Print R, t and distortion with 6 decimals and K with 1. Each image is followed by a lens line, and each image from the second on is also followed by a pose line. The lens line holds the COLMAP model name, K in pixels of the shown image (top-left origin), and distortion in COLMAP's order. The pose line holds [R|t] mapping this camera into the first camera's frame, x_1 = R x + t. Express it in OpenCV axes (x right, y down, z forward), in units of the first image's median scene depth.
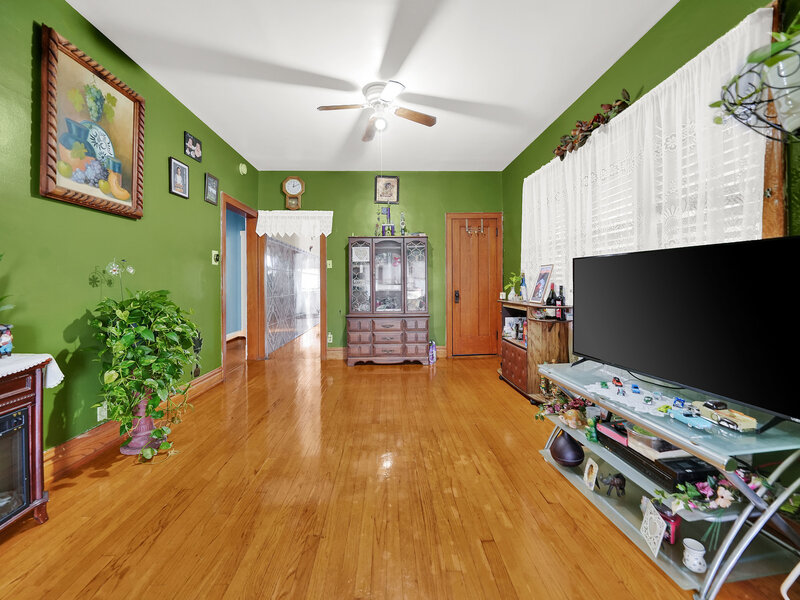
lens RADIAL K [[320.6, 0, 399.7], [0, 320.6, 291.8], [0, 0, 1]] dist [-0.019491, -0.000248]
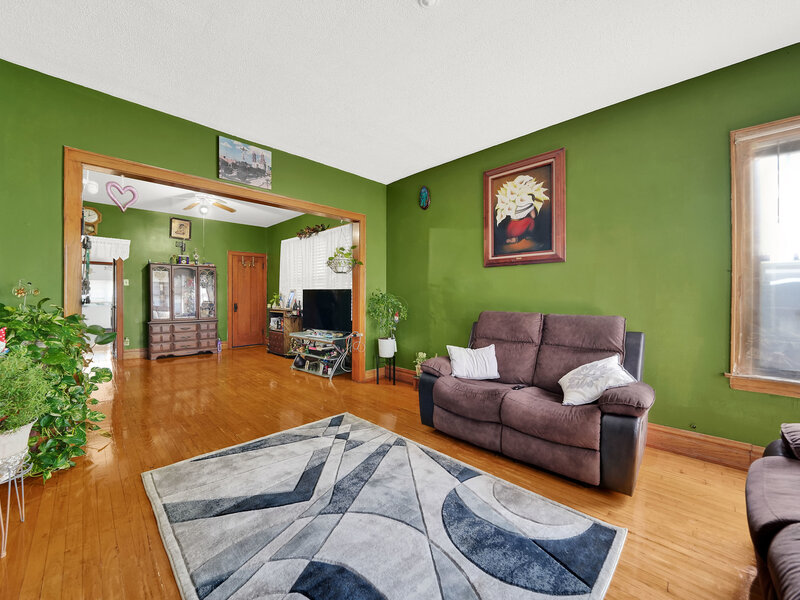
lens RADIAL K [[320.6, 0, 399.7], [0, 320.6, 291.8], [0, 0, 1]] dist [-0.019491, -0.000248]
pose [[0.732398, 0.019052, 0.680610, -0.303110], [0.008902, 0.999255, -0.037550, 0.005740], [-0.680819, 0.033560, 0.731683, -0.674722]]
